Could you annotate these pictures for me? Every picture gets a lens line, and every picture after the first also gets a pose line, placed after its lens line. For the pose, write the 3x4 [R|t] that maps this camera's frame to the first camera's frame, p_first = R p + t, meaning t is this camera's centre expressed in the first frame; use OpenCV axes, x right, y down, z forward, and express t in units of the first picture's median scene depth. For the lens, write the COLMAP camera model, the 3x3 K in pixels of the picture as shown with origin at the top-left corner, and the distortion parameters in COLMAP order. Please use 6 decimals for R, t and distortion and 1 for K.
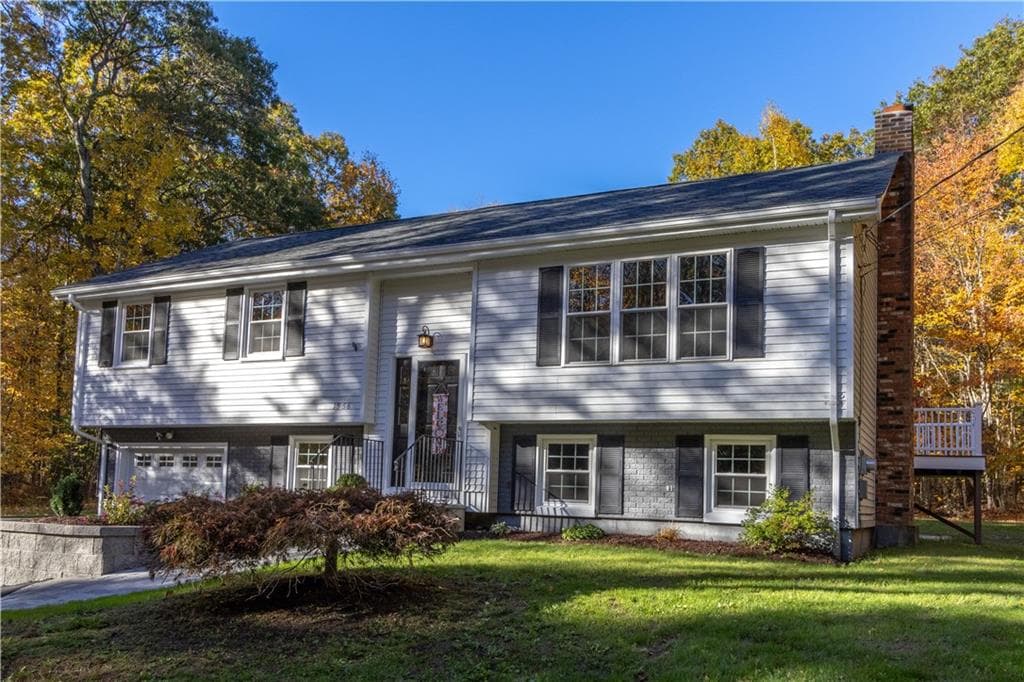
lens RADIAL K [[882.0, 0, 519.2], [0, 882.0, 433.1], [0, 0, 1]] dist [0.001664, 0.024633]
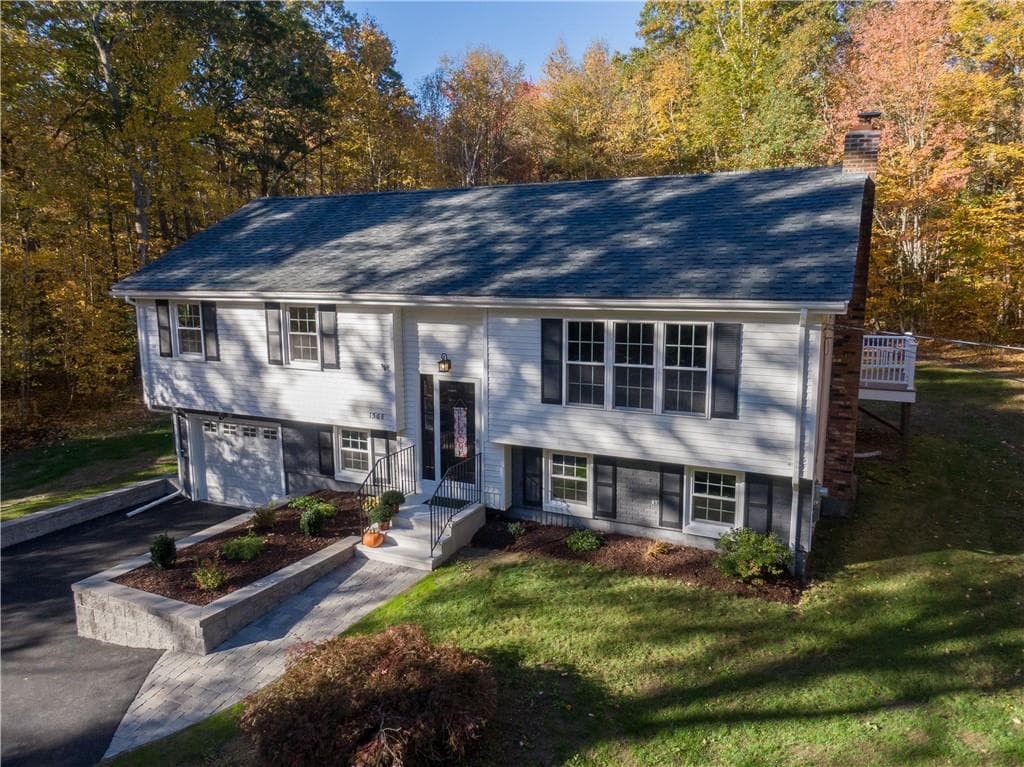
lens RADIAL K [[731.8, 0, 513.3], [0, 731.8, 385.5], [0, 0, 1]] dist [0.044030, -0.050501]
pose [[0.999117, -0.041858, -0.003618, -0.012319], [0.041467, 0.968589, 0.245185, -0.311501], [-0.006758, -0.245119, 0.969469, 0.055053]]
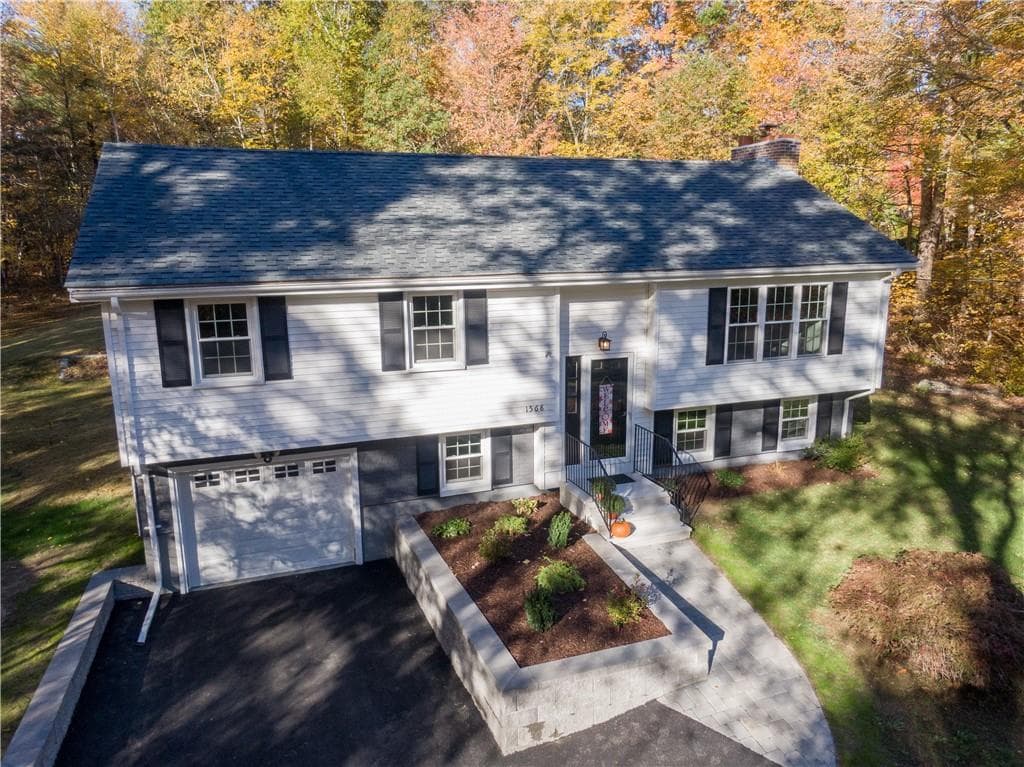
lens RADIAL K [[731.8, 0, 515.6], [0, 731.8, 379.8], [0, 0, 1]] dist [0.044030, -0.050501]
pose [[0.694527, -0.186705, 0.694820, -0.853024], [-0.025441, 0.958765, 0.283059, -0.325535], [-0.719017, -0.214269, 0.661138, 0.442293]]
